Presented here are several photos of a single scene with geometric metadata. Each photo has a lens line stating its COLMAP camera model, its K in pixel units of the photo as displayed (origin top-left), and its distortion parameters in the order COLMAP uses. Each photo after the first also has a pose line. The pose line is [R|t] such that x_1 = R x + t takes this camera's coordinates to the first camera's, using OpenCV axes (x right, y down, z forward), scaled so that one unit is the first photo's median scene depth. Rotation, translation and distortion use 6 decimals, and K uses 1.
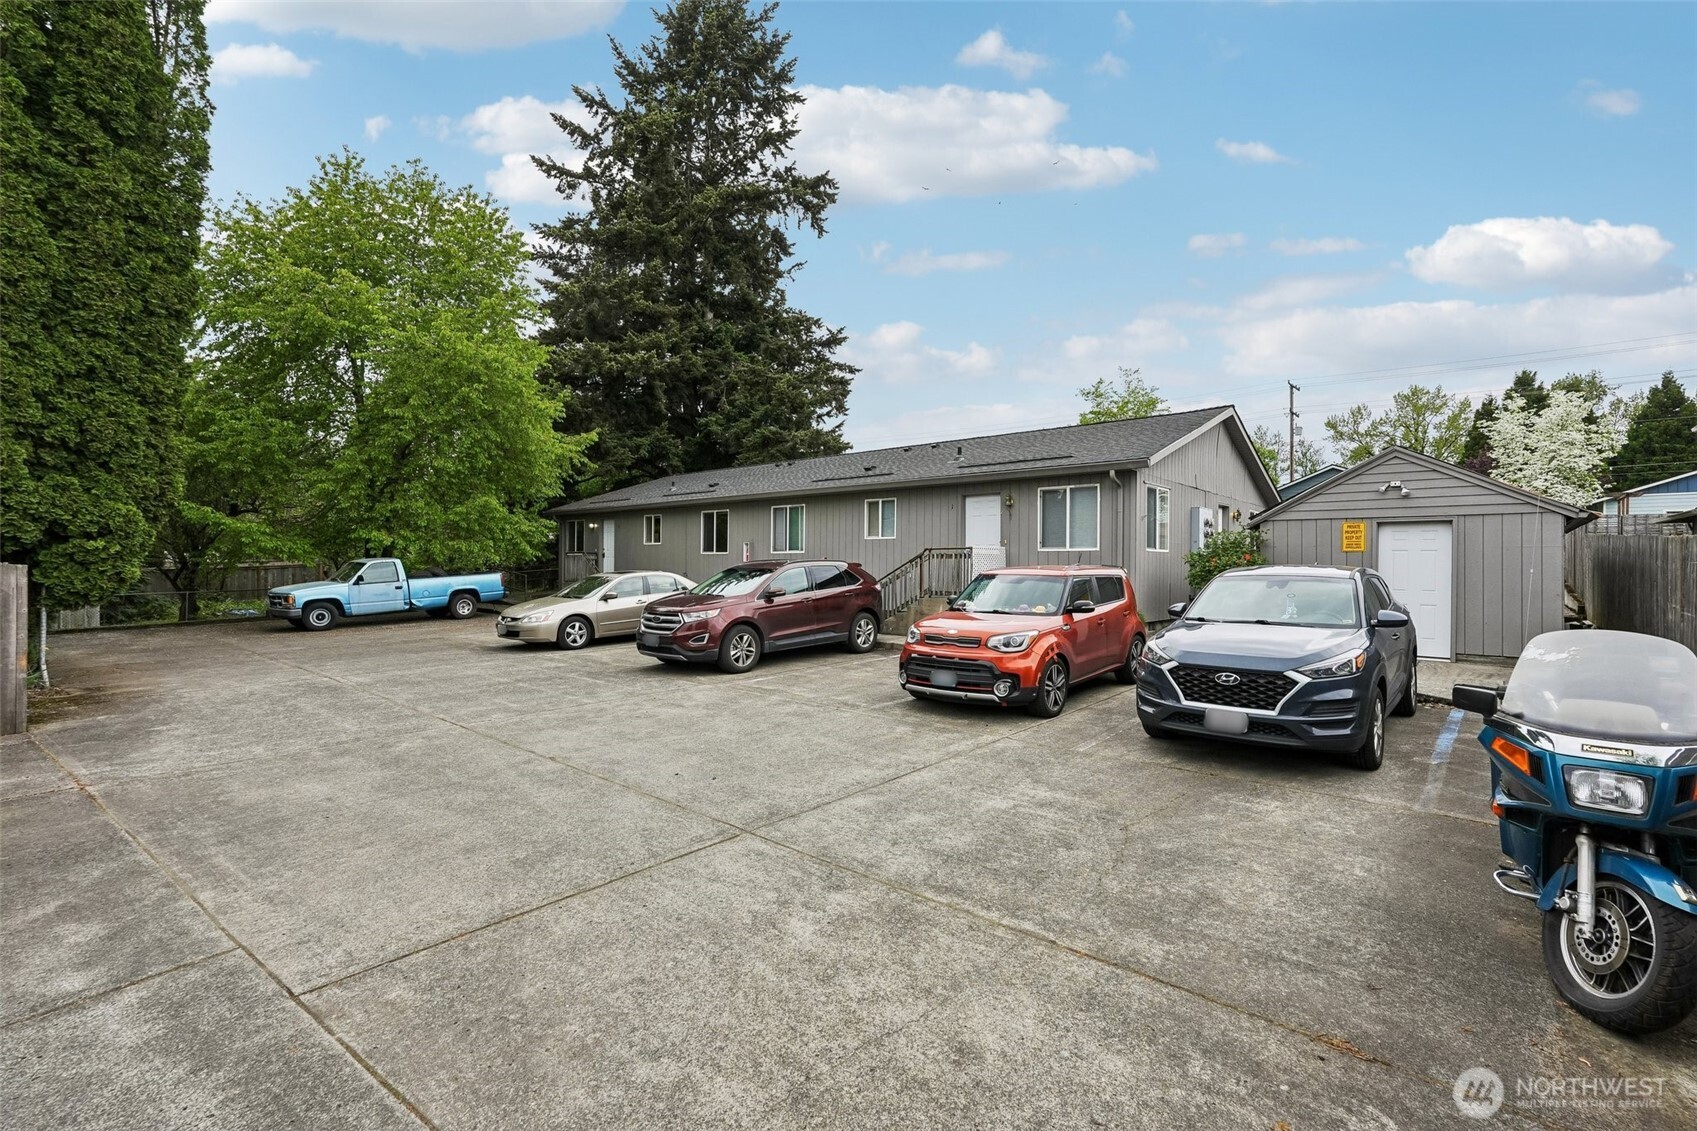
lens RADIAL K [[741.4, 0, 842.1], [0, 741.4, 562.6], [0, 0, 1]] dist [-0.001519, 0.001266]
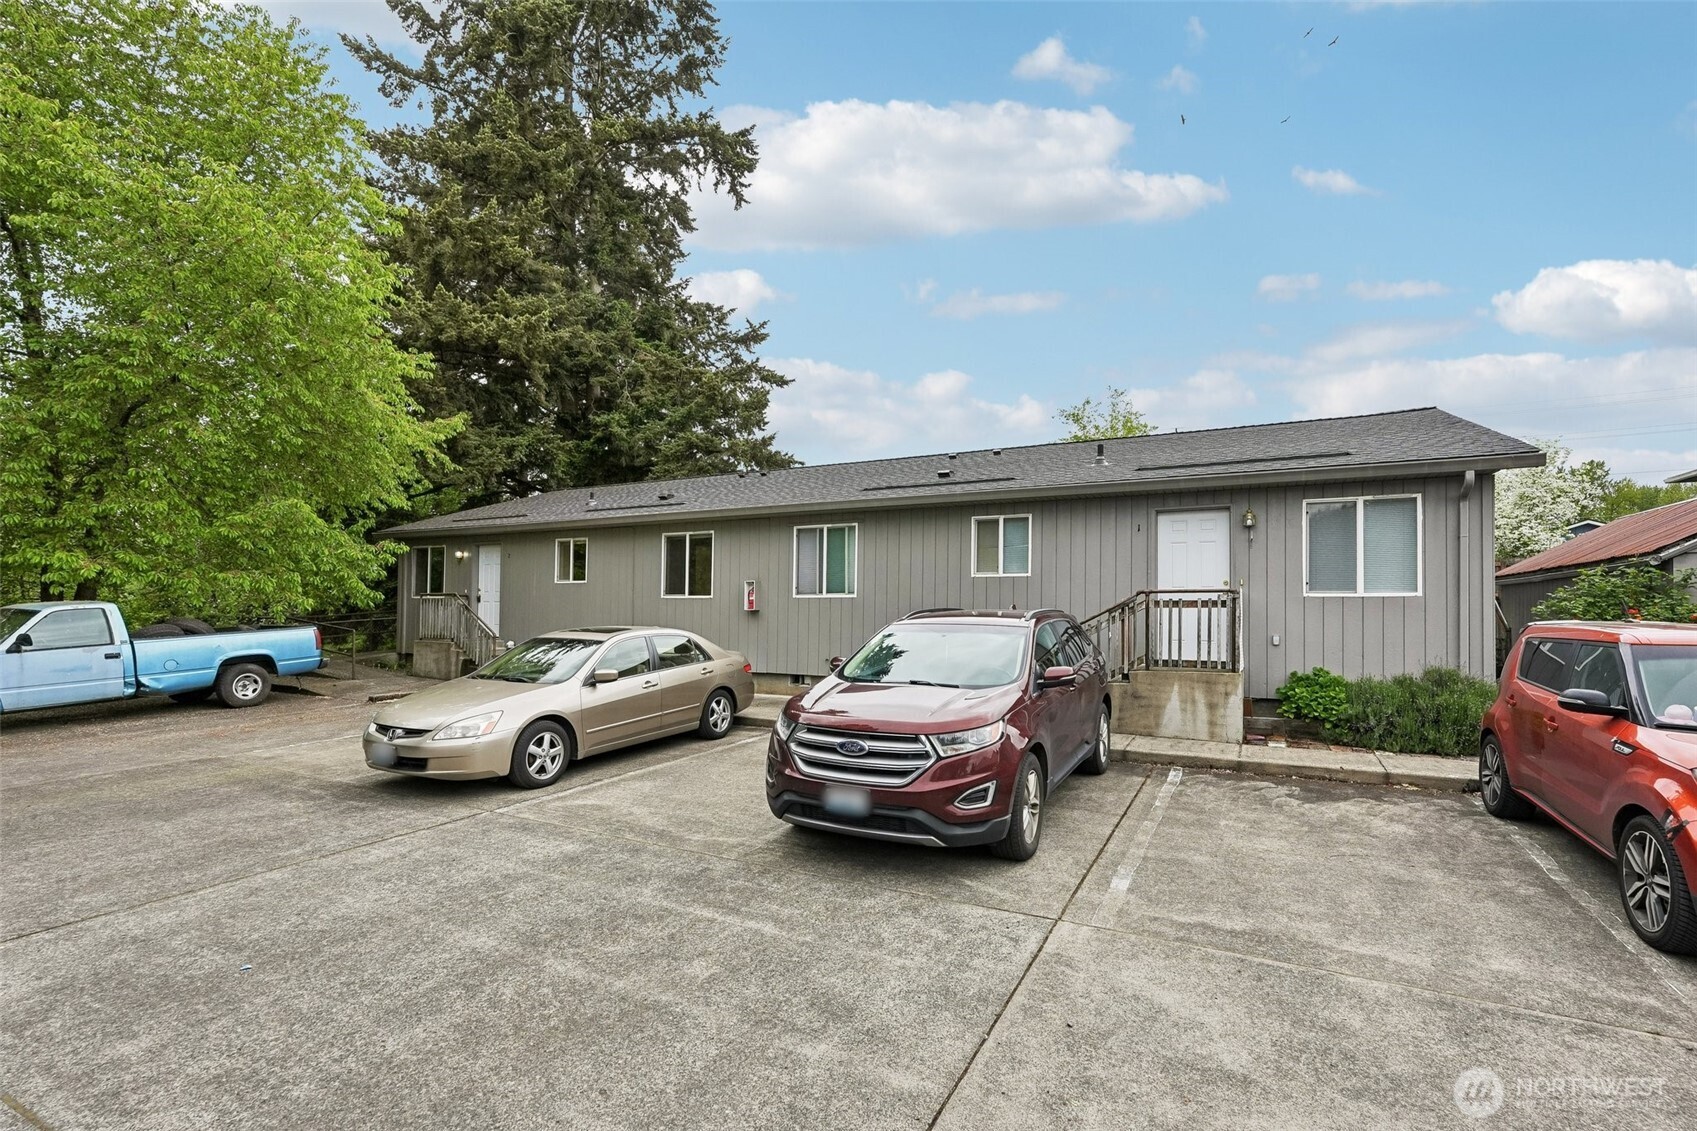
lens RADIAL K [[741.4, 0, 831.7], [0, 741.4, 596.8], [0, 0, 1]] dist [-0.001519, 0.001266]
pose [[0.971182, 0.006878, 0.238239, -0.170914], [-0.003351, 0.999879, -0.015208, -0.002312], [-0.238314, 0.013971, 0.971088, 0.273842]]
